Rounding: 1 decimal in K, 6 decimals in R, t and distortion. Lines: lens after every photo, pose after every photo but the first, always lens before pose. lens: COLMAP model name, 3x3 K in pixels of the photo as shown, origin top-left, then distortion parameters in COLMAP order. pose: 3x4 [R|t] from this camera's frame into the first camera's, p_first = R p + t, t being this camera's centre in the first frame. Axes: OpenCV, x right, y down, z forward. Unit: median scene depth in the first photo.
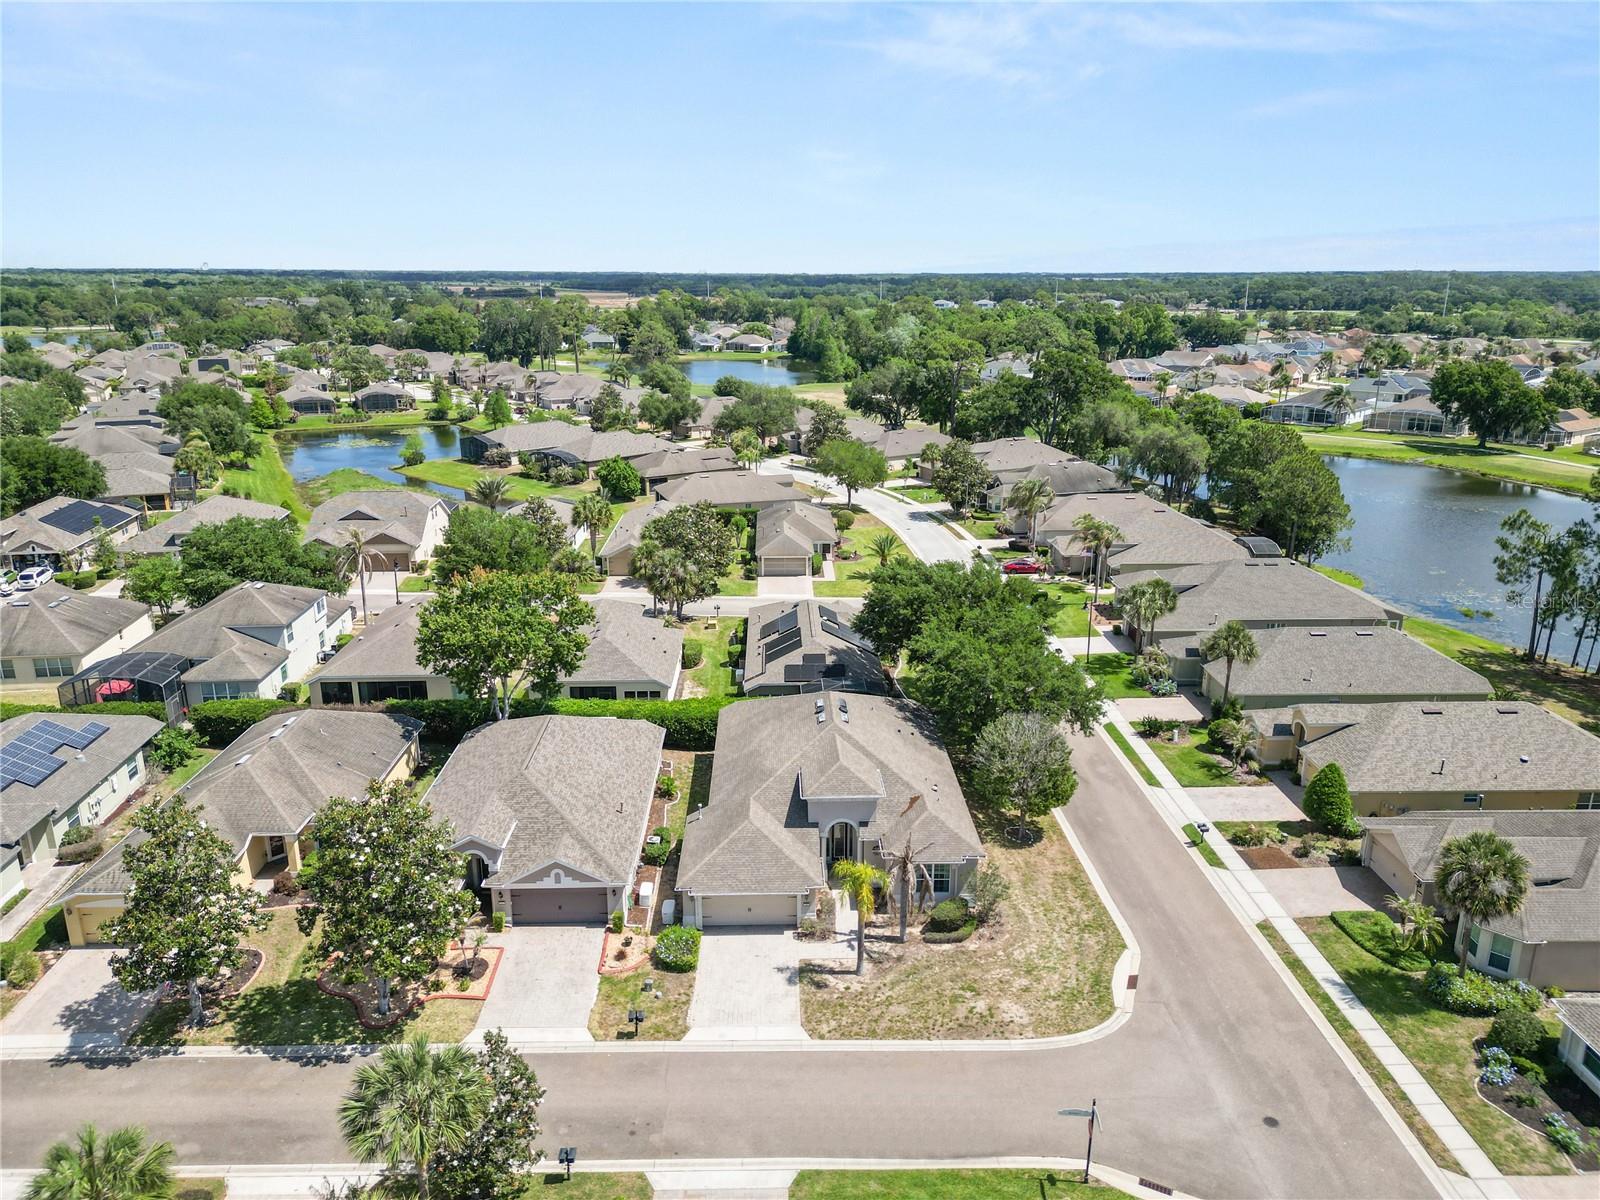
lens RADIAL K [[1117.5, 0, 796.7], [0, 1117.5, 595.6], [0, 0, 1]] dist [0.072802, -0.072268]
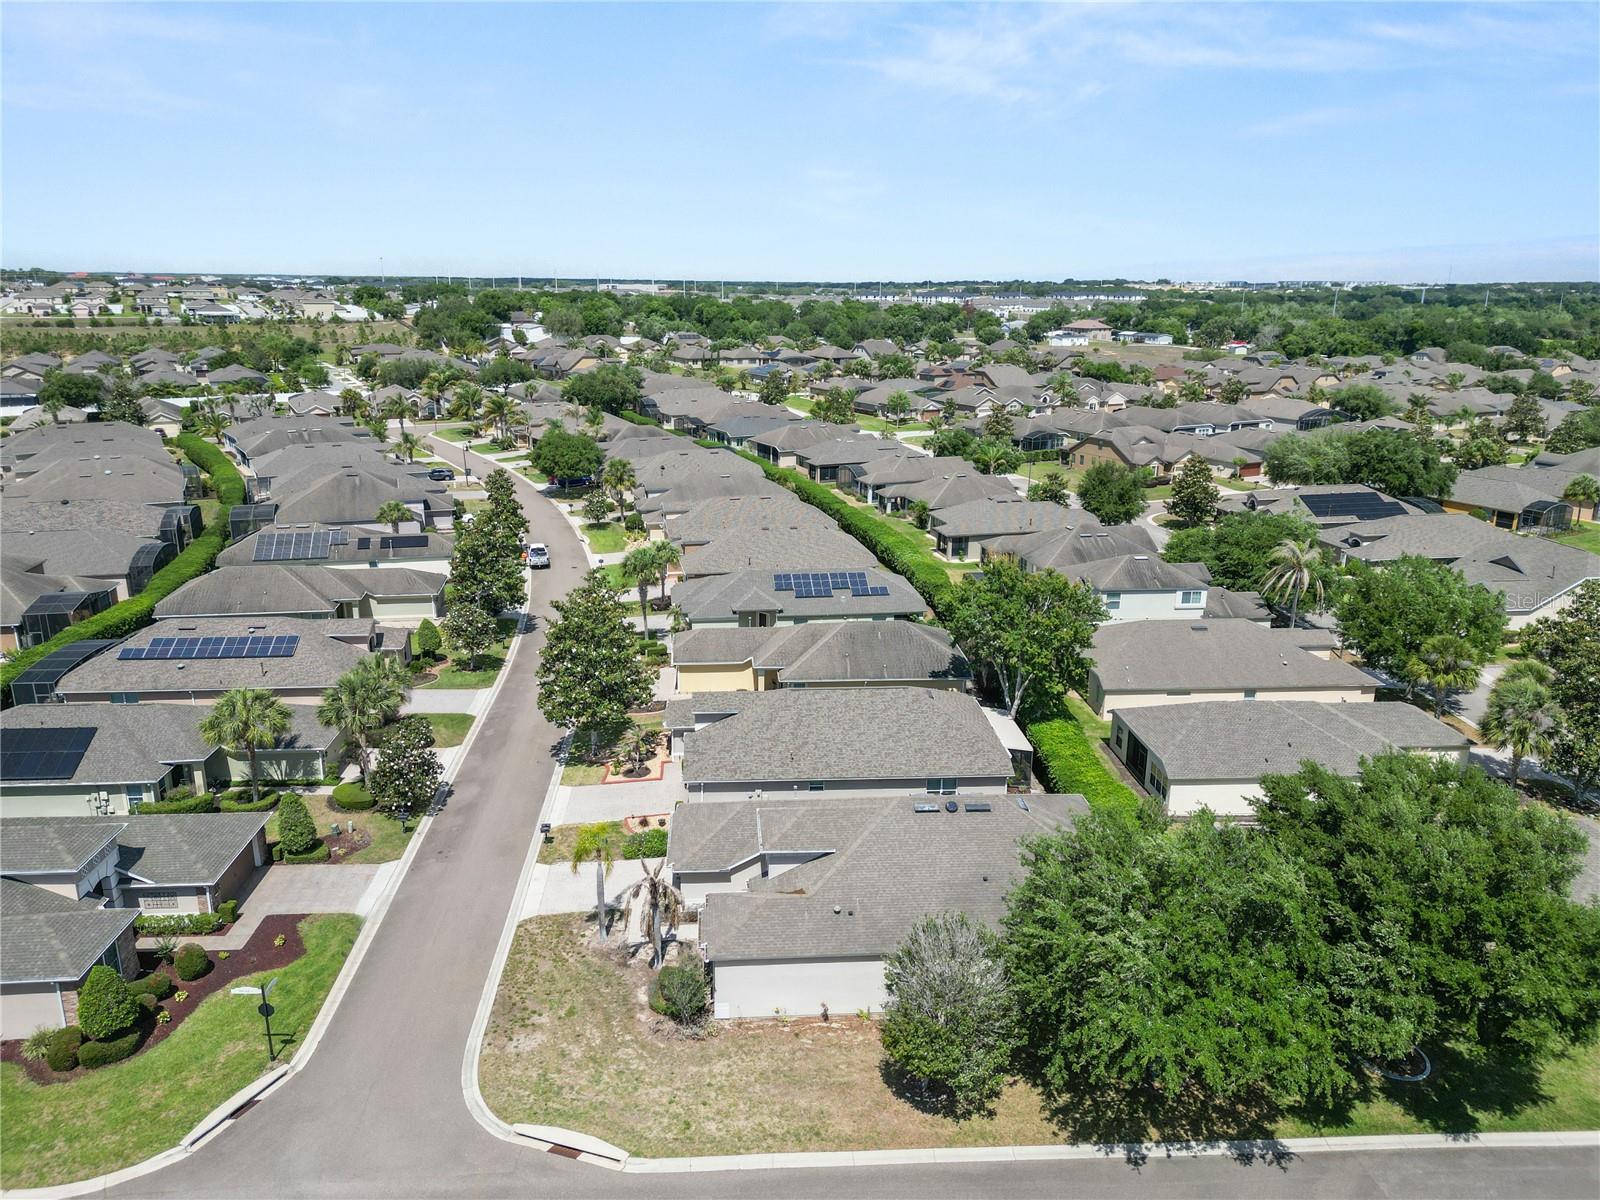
lens RADIAL K [[1117.5, 0, 796.7], [0, 1117.5, 595.6], [0, 0, 1]] dist [0.072802, -0.072268]
pose [[0.049111, 0.268132, -0.962130, 0.787093], [-0.285440, 0.926885, 0.243739, -0.203958], [0.957137, 0.262660, 0.122056, 0.794775]]
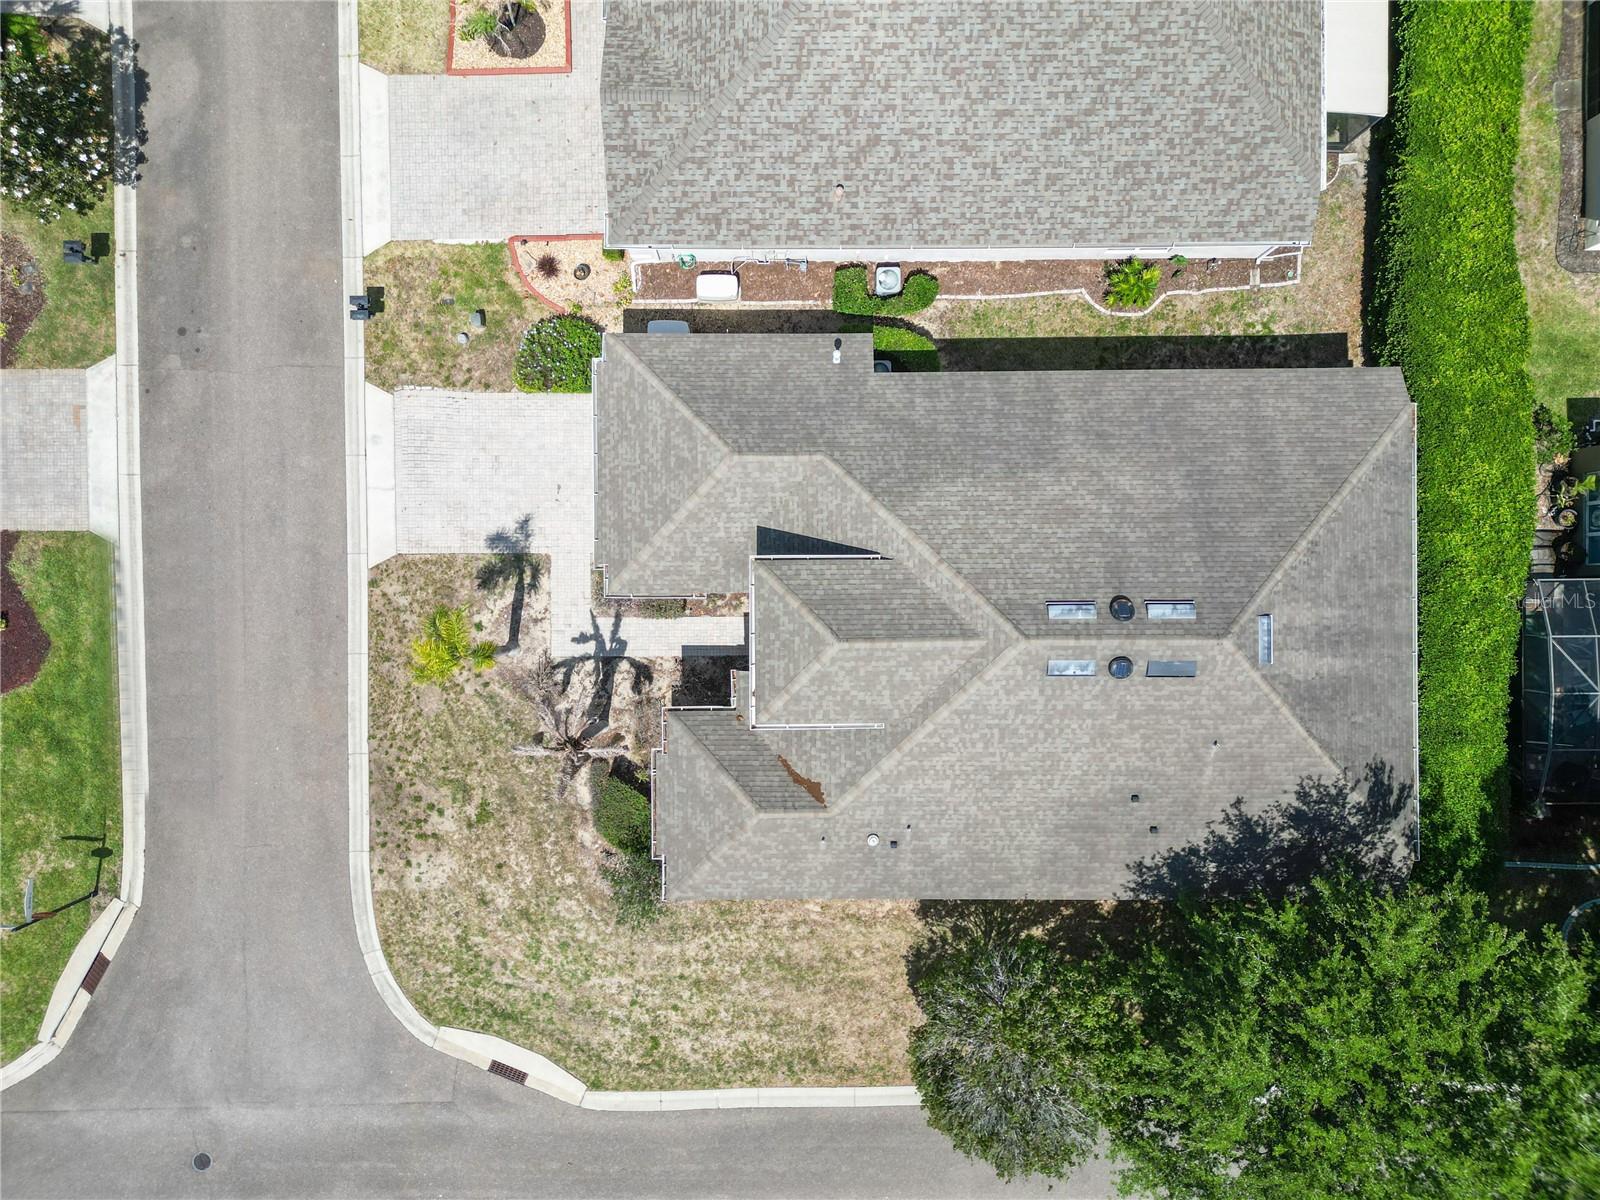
lens RADIAL K [[1117.5, 0, 796.7], [0, 1117.5, 595.6], [0, 0, 1]] dist [0.072802, -0.072268]
pose [[-0.019310, 0.999811, 0.002348, 0.017692], [-0.280577, -0.007673, 0.959801, -0.266535], [0.959637, 0.017875, 0.280672, 0.806445]]
